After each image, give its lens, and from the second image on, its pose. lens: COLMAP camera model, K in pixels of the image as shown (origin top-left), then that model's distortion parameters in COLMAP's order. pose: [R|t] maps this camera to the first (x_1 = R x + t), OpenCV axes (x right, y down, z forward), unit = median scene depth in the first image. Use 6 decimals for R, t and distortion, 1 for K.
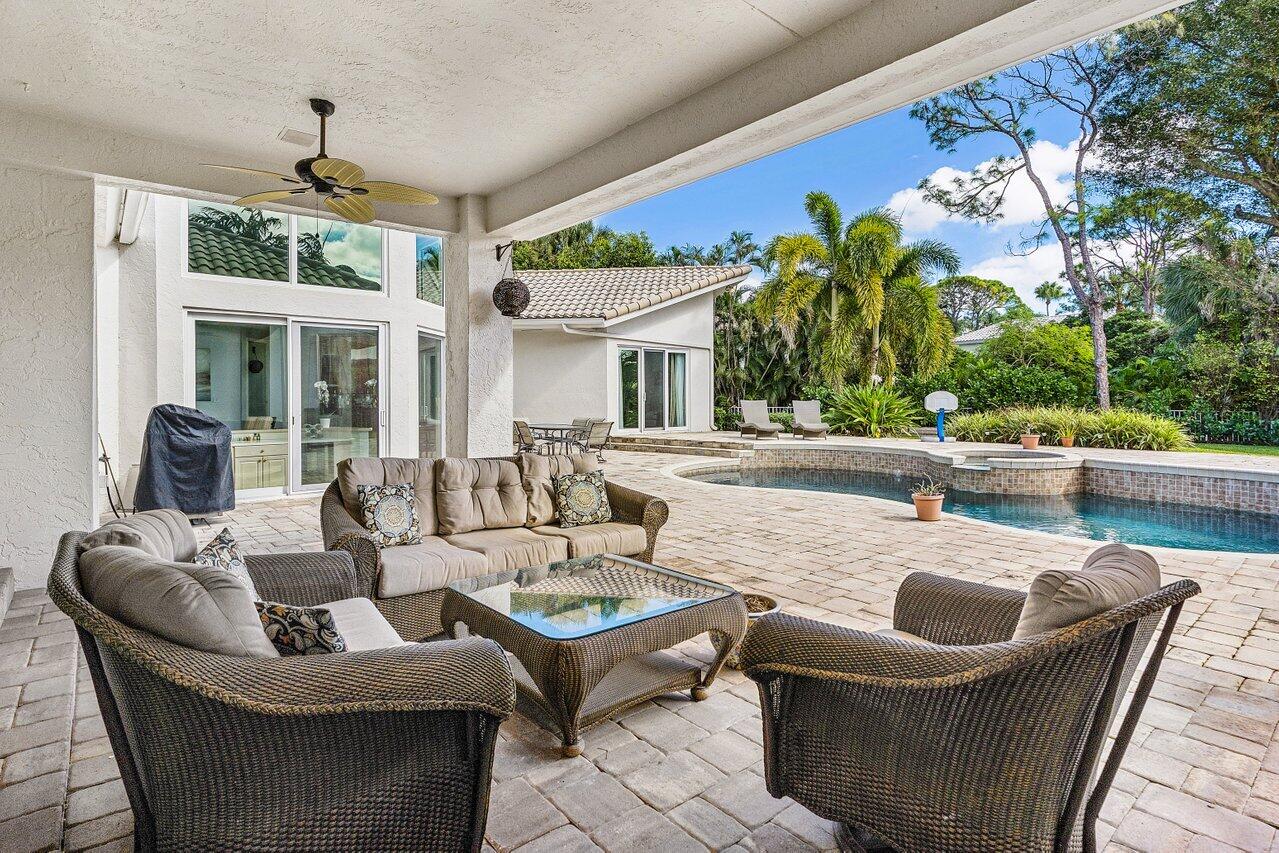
lens RADIAL K [[638.5, 0, 663.2], [0, 638.5, 412.5], [0, 0, 1]] dist [0.001553, 0.001410]
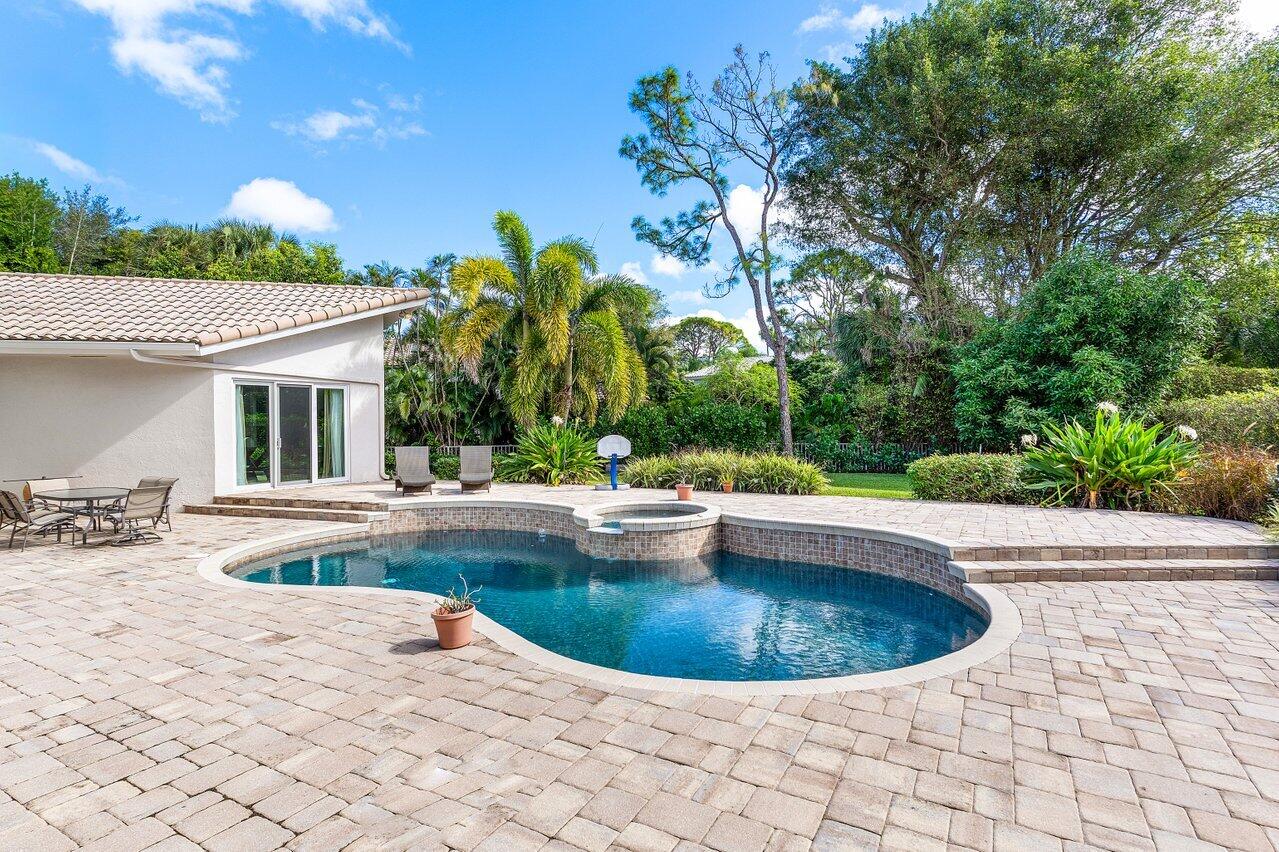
lens RADIAL K [[638.5, 0, 647.1], [0, 638.5, 437.4], [0, 0, 1]] dist [0.001553, 0.001410]
pose [[0.939335, -0.014713, 0.342685, 0.113566], [0.018326, 0.999805, -0.007307, -0.015652], [-0.342510, 0.013143, 0.939422, 0.078489]]
